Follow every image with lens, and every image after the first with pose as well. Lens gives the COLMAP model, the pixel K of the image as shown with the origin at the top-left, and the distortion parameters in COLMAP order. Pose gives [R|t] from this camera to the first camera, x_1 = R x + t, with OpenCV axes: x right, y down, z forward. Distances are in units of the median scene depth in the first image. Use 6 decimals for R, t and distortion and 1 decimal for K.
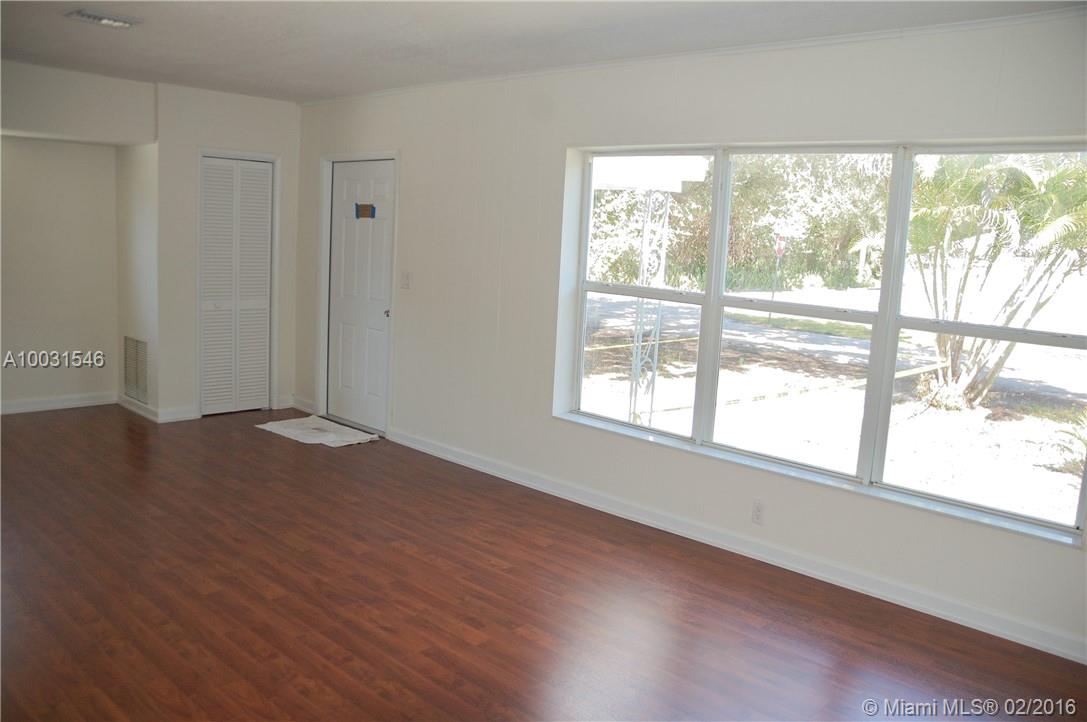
lens RADIAL K [[872.2, 0, 547.3], [0, 872.2, 374.9], [0, 0, 1]] dist [-0.173540, 0.162916]
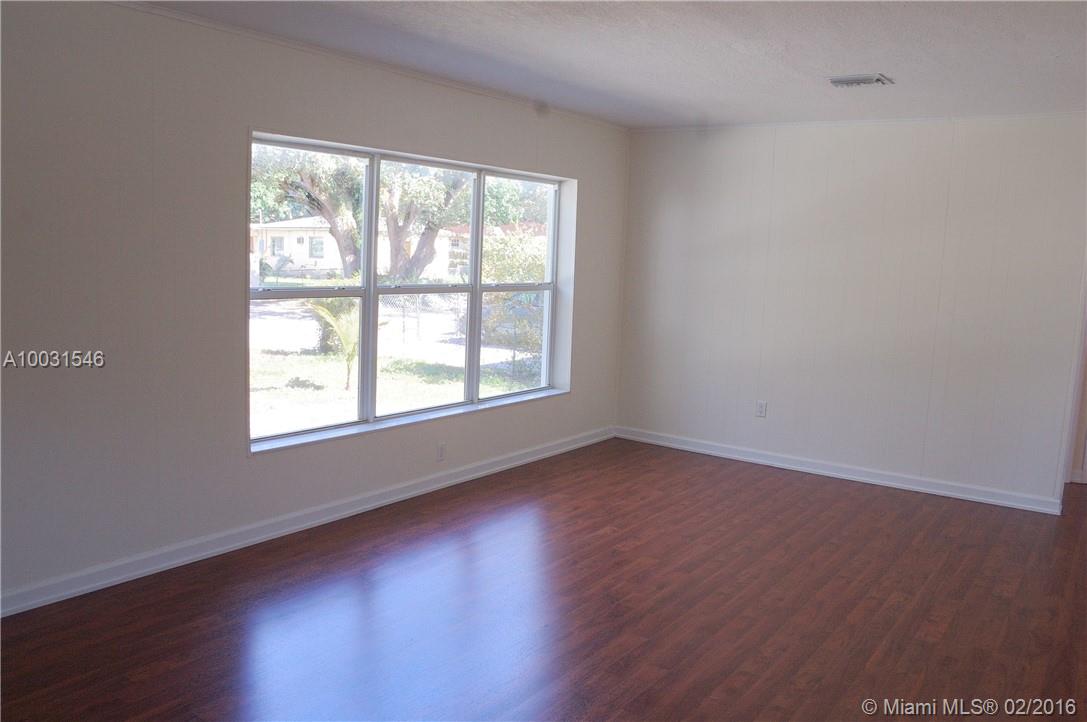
lens RADIAL K [[872.2, 0, 547.3], [0, 872.2, 374.9], [0, 0, 1]] dist [-0.173540, 0.162916]
pose [[-0.143273, -0.203410, 0.968554, -1.200233], [0.109033, 0.969449, 0.219727, -0.257937], [-0.983659, 0.137085, -0.116717, 1.186552]]
